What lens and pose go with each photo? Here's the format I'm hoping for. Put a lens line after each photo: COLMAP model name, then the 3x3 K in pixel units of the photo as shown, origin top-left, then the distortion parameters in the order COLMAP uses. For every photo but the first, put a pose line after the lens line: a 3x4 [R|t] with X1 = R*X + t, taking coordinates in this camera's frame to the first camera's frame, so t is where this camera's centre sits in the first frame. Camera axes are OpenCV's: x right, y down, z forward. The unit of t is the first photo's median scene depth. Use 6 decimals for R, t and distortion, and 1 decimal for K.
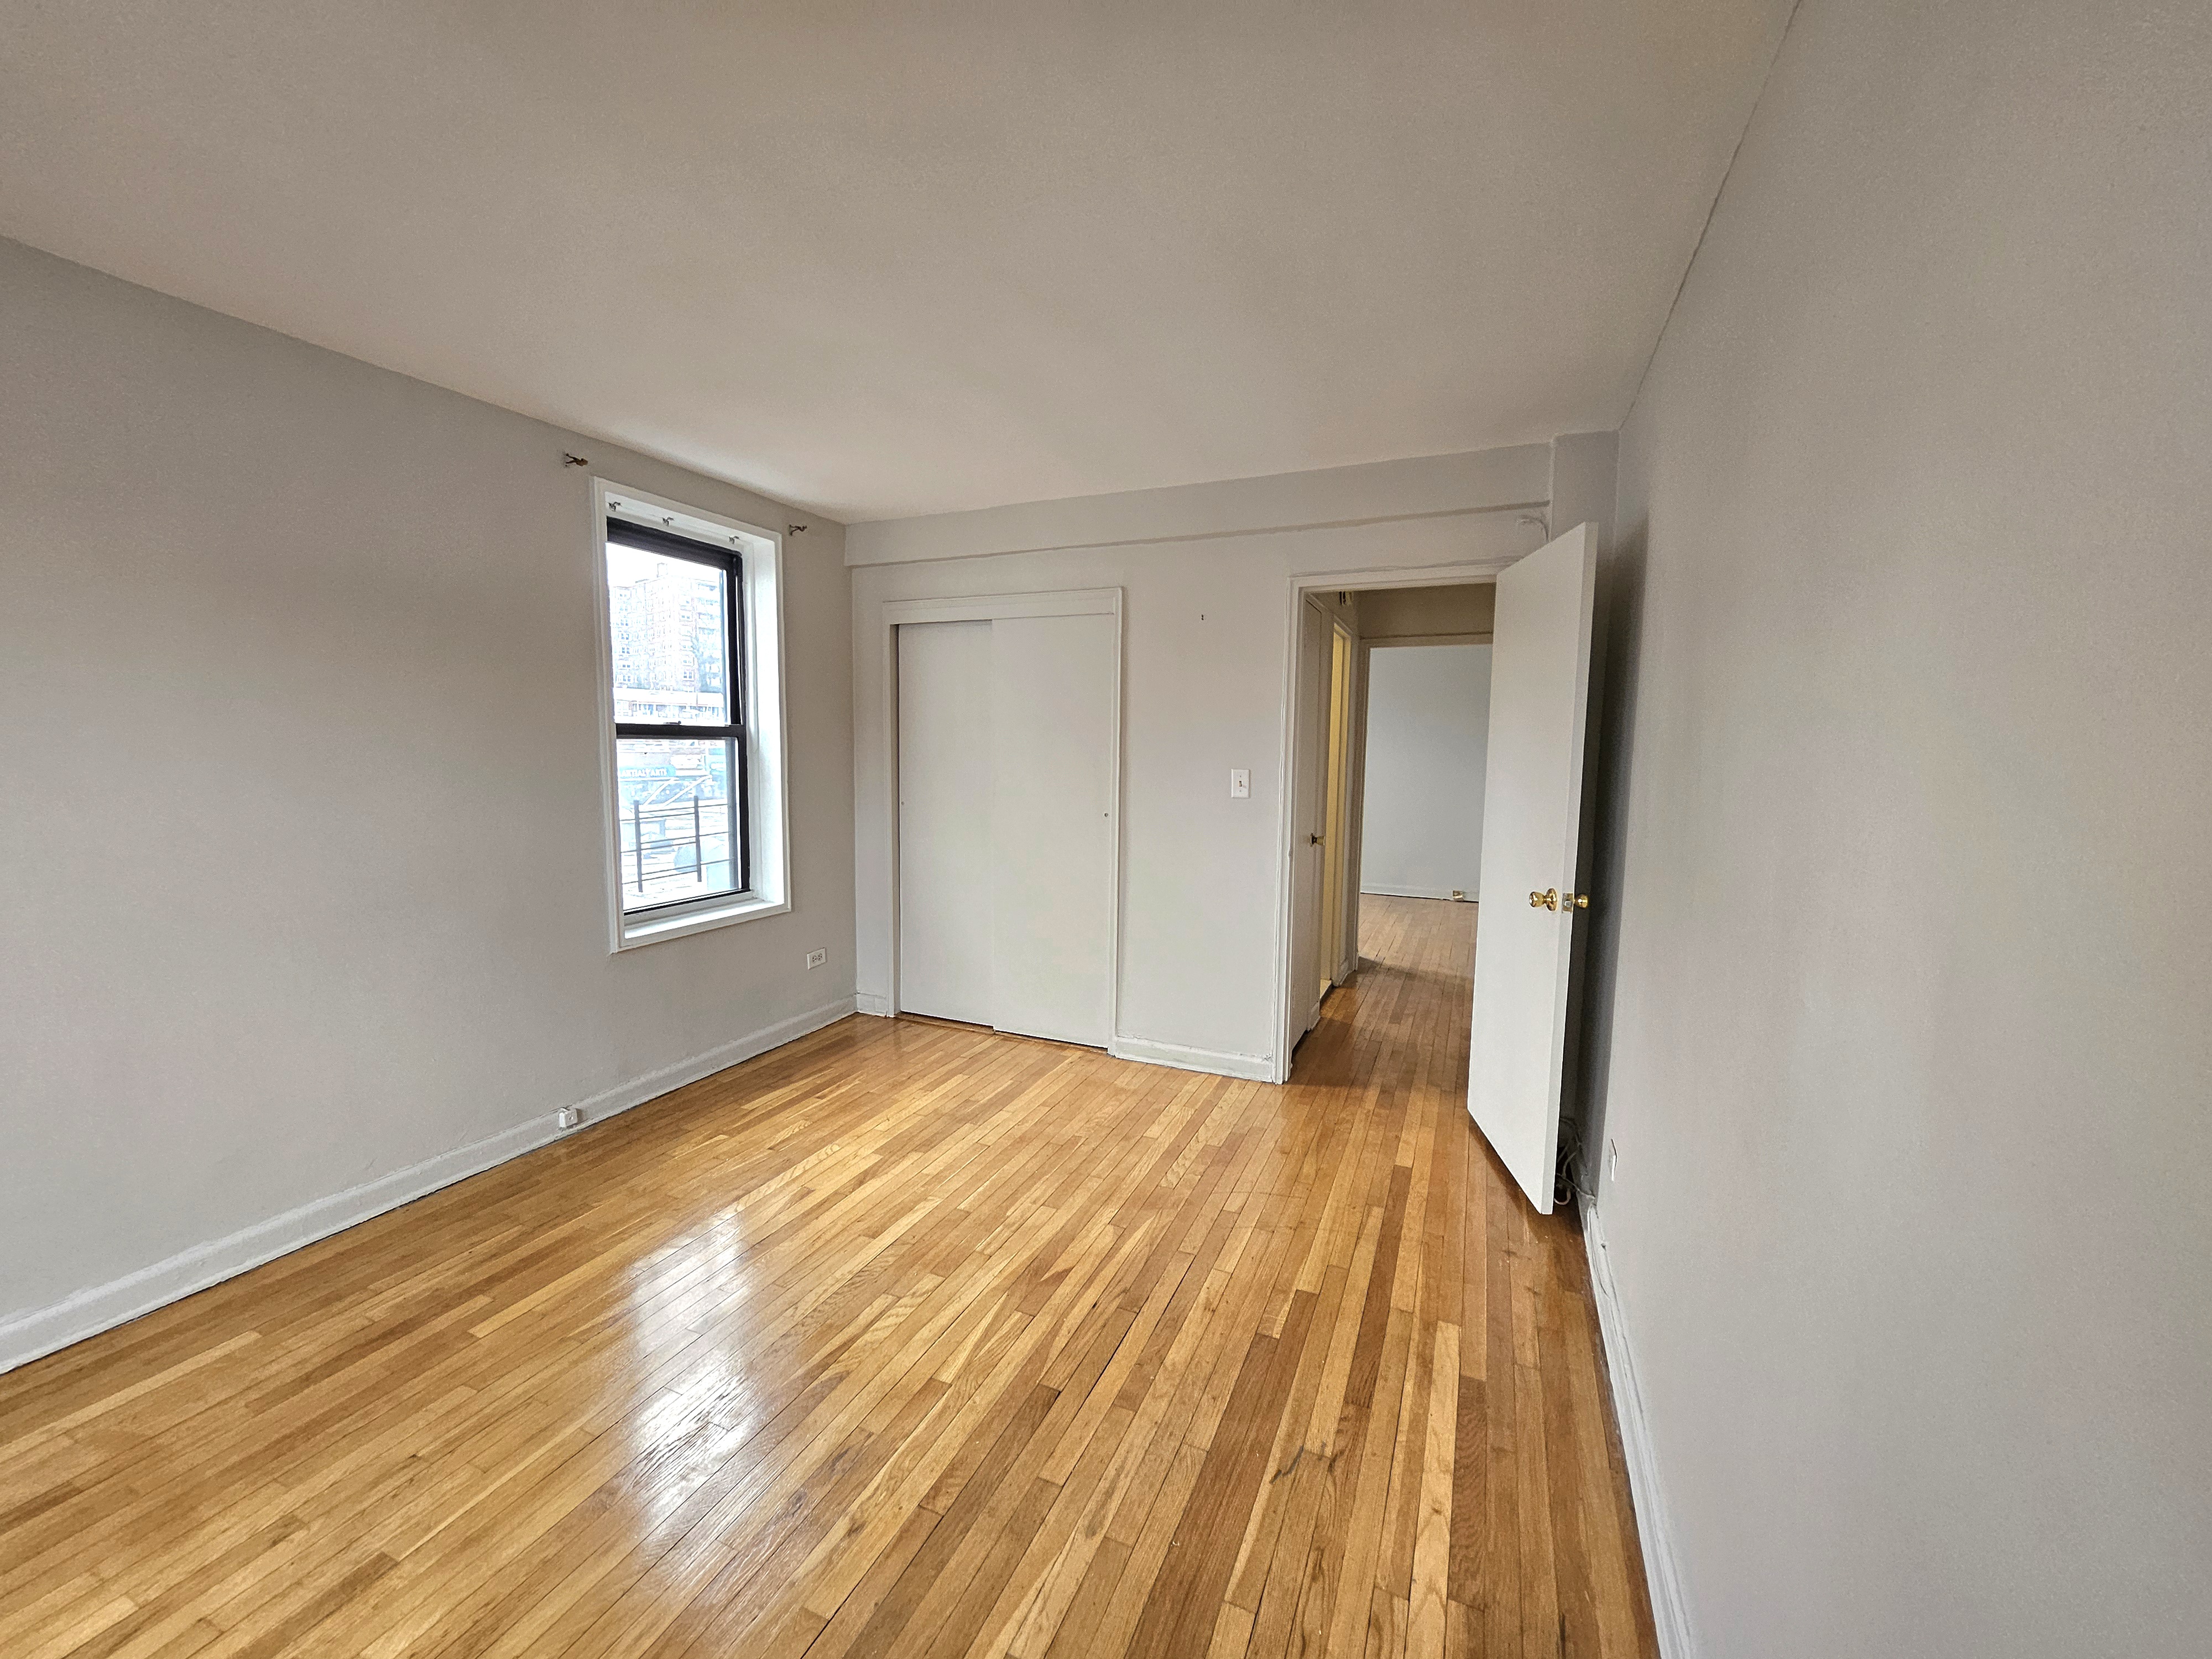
lens RADIAL K [[880.5, 0, 1083.8], [0, 880.5, 827.9], [0, 0, 1]] dist [0.001481, -0.002140]
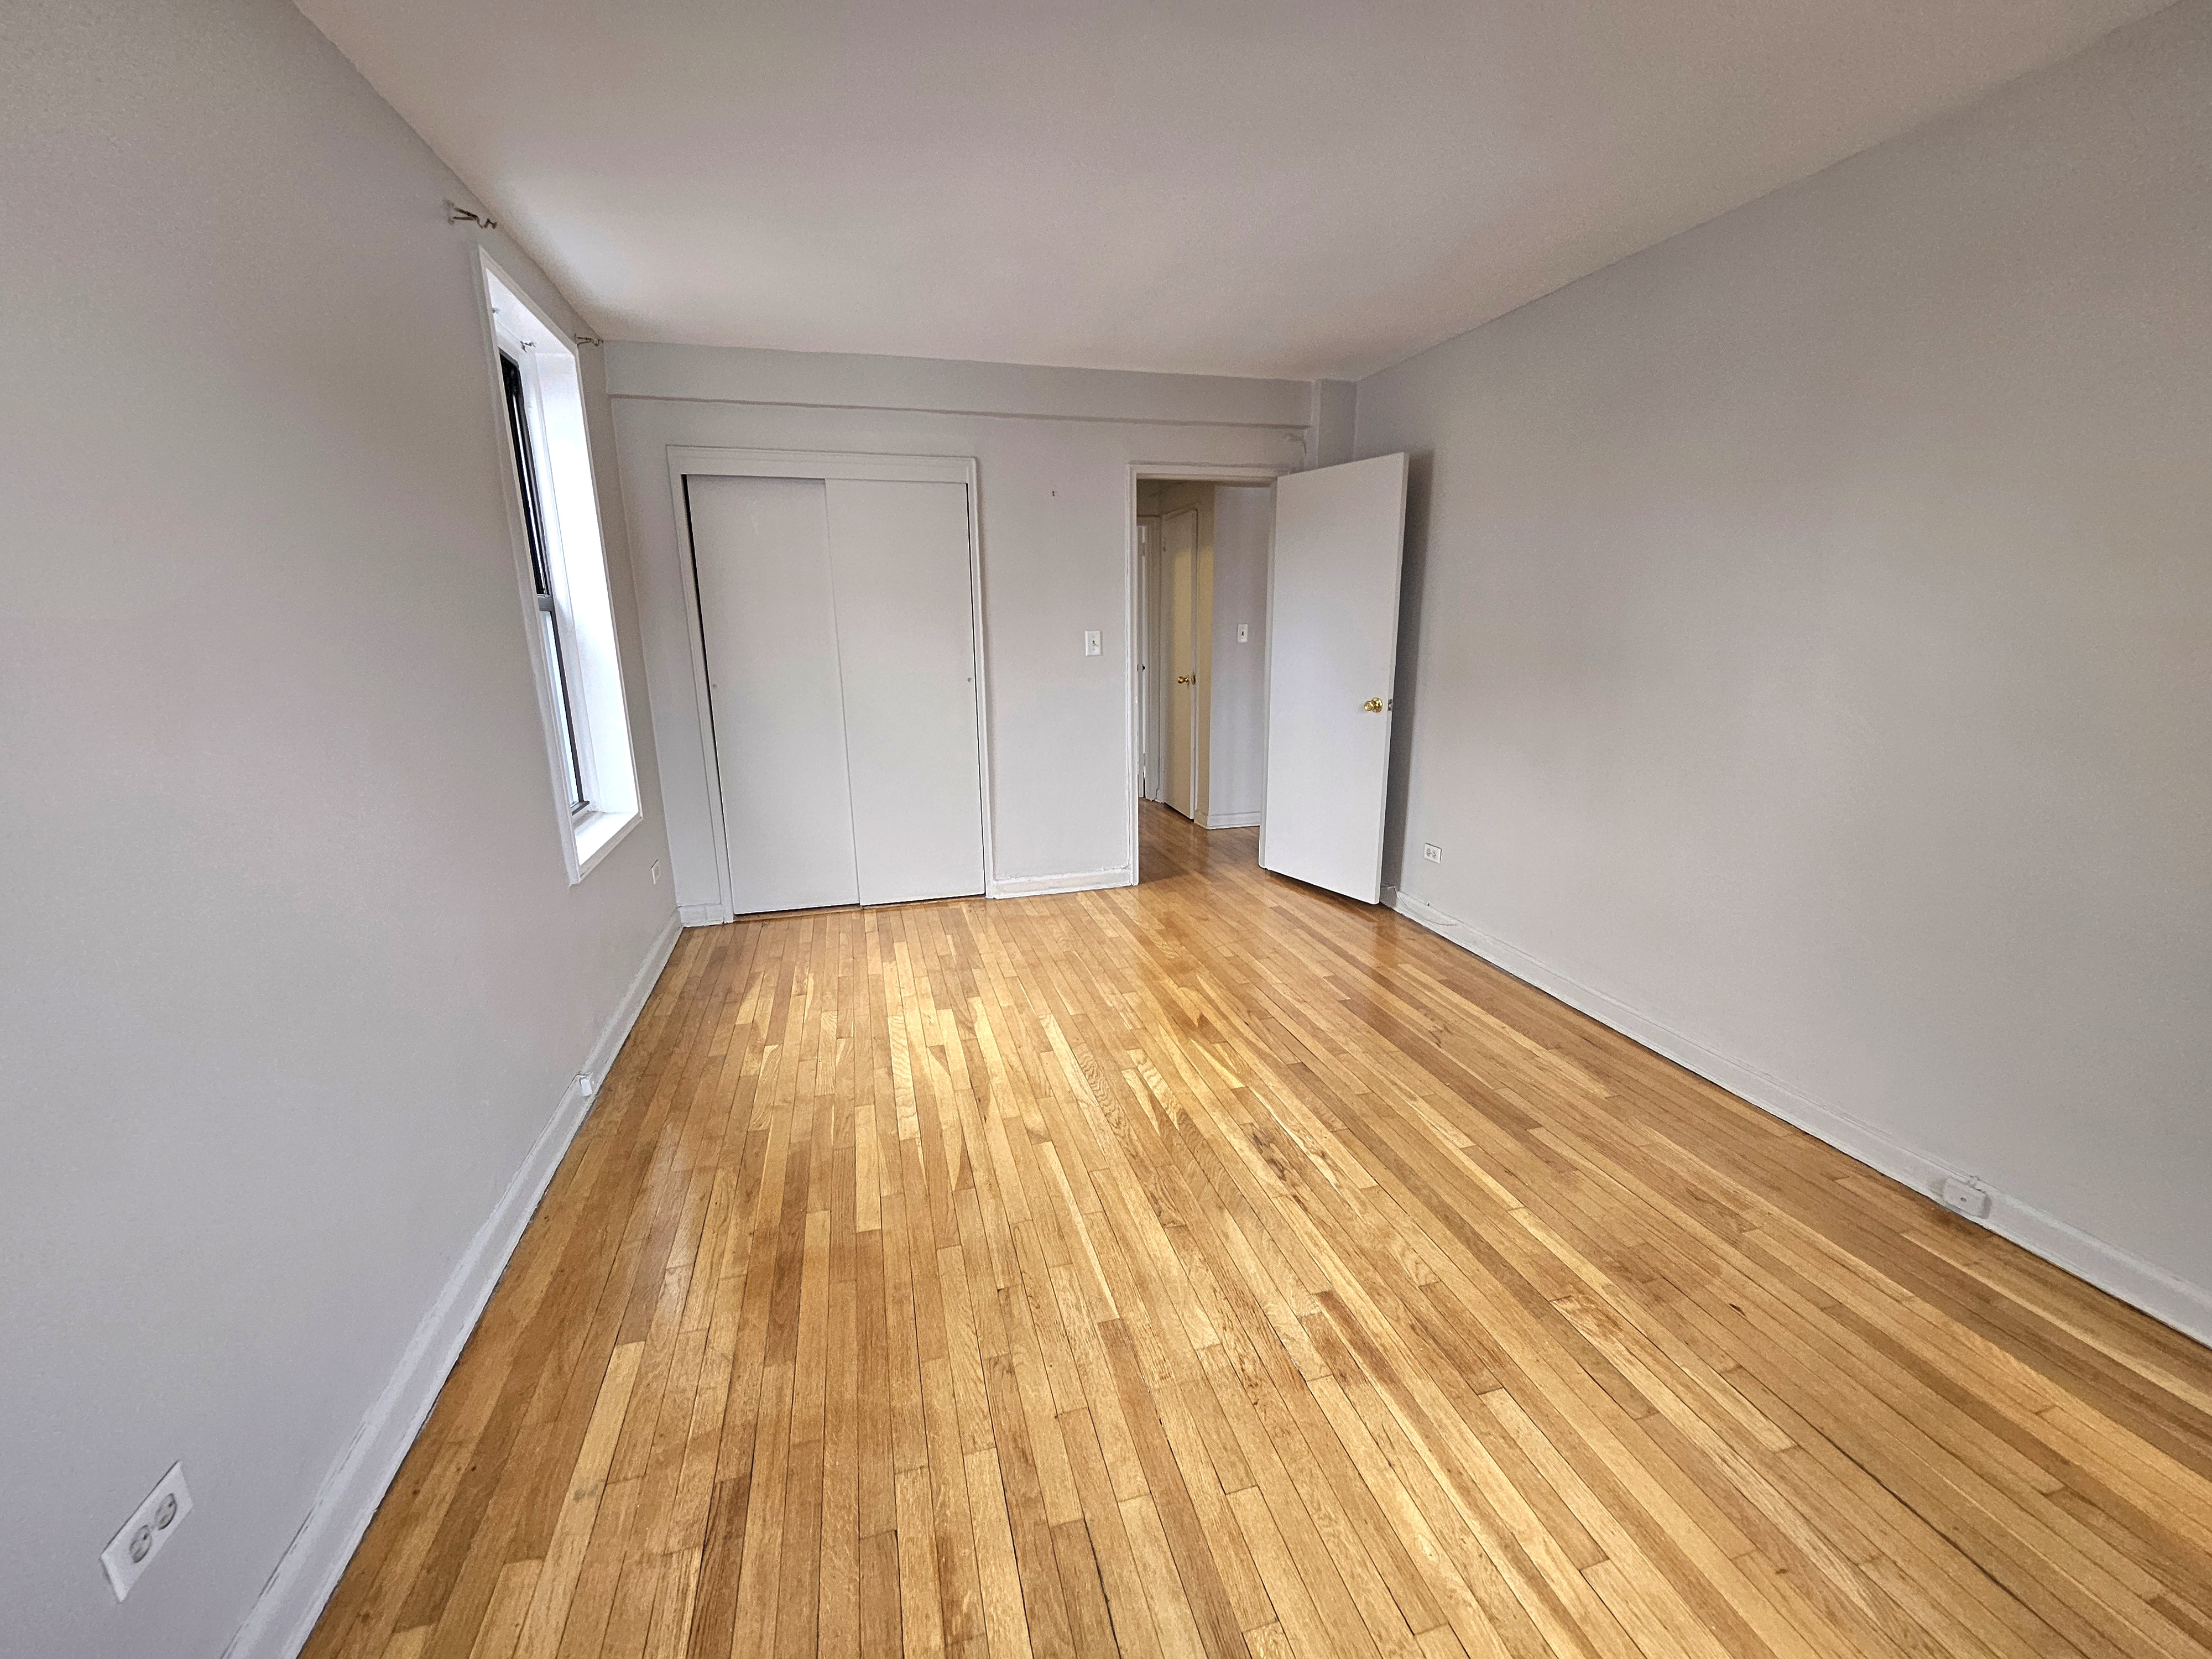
lens RADIAL K [[880.5, 0, 1111.0], [0, 880.5, 829.8], [0, 0, 1]] dist [0.001481, -0.002140]
pose [[0.768766, -0.171115, 0.616213, -0.674776], [0.082876, 0.982071, 0.169316, -0.003810], [-0.634137, -0.079095, 0.769164, 0.072822]]
